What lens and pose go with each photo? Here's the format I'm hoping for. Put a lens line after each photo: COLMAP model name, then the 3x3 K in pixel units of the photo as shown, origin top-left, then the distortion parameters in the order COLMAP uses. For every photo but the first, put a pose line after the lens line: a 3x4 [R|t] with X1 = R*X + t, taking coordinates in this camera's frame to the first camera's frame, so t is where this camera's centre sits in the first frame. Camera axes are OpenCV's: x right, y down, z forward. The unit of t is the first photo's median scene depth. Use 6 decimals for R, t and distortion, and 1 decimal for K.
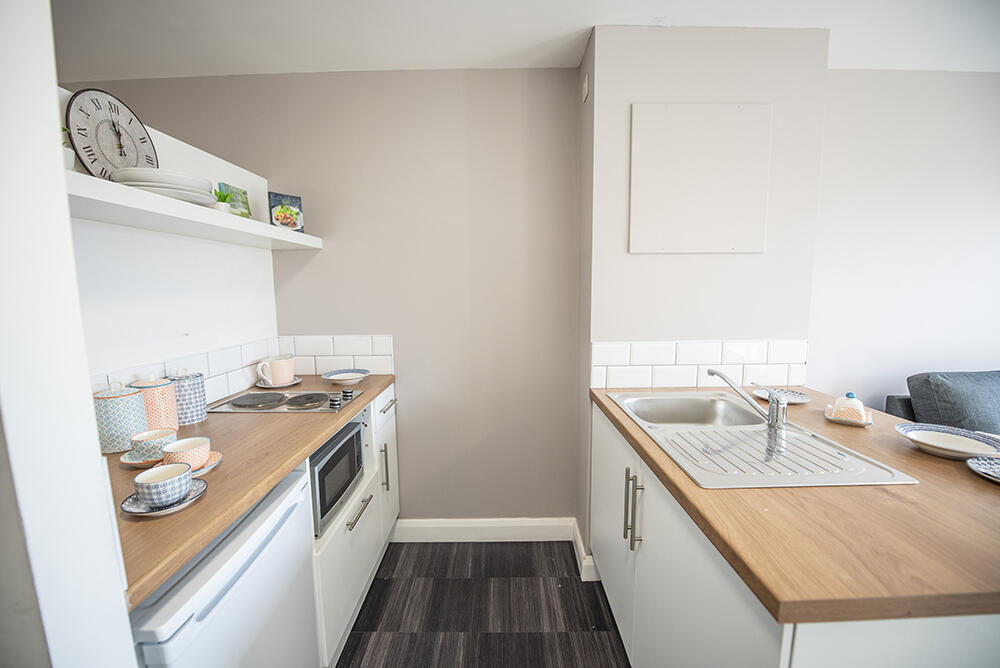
lens RADIAL K [[388.1, 0, 500.0], [0, 388.1, 334.0], [0, 0, 1]] dist [-0.016907, -0.000297]
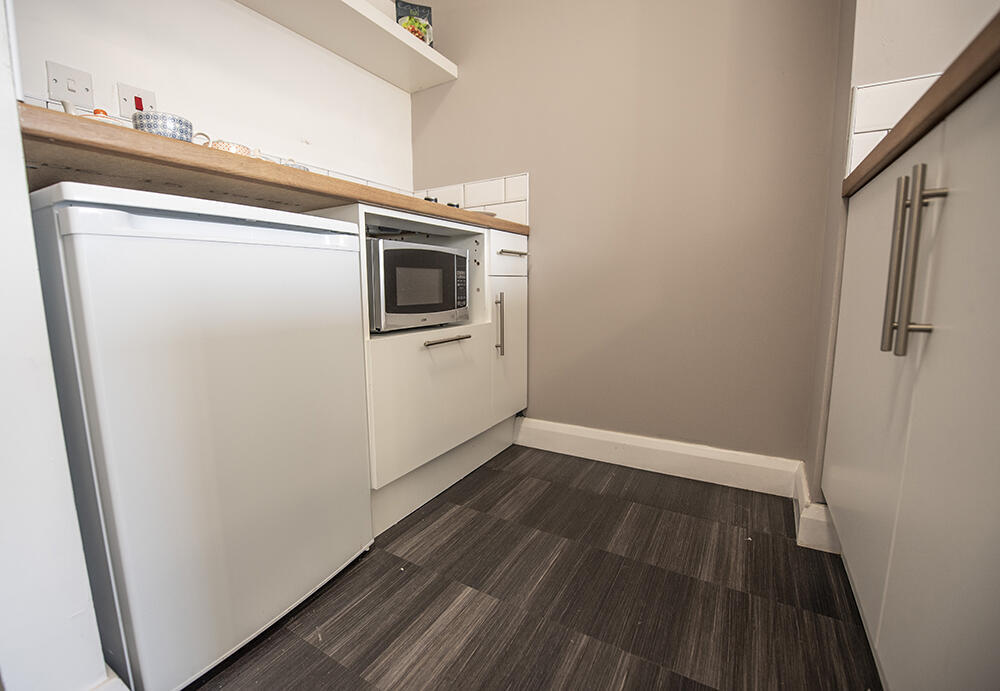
lens RADIAL K [[438.2, 0, 473.5], [0, 438.2, 345.9], [0, 0, 1]] dist [-0.016396, -0.000626]
pose [[0.848703, 0.070793, -0.524110, 0.123057], [-0.051945, 0.997367, 0.050602, 0.347922], [0.526312, -0.015721, 0.850146, 0.223141]]
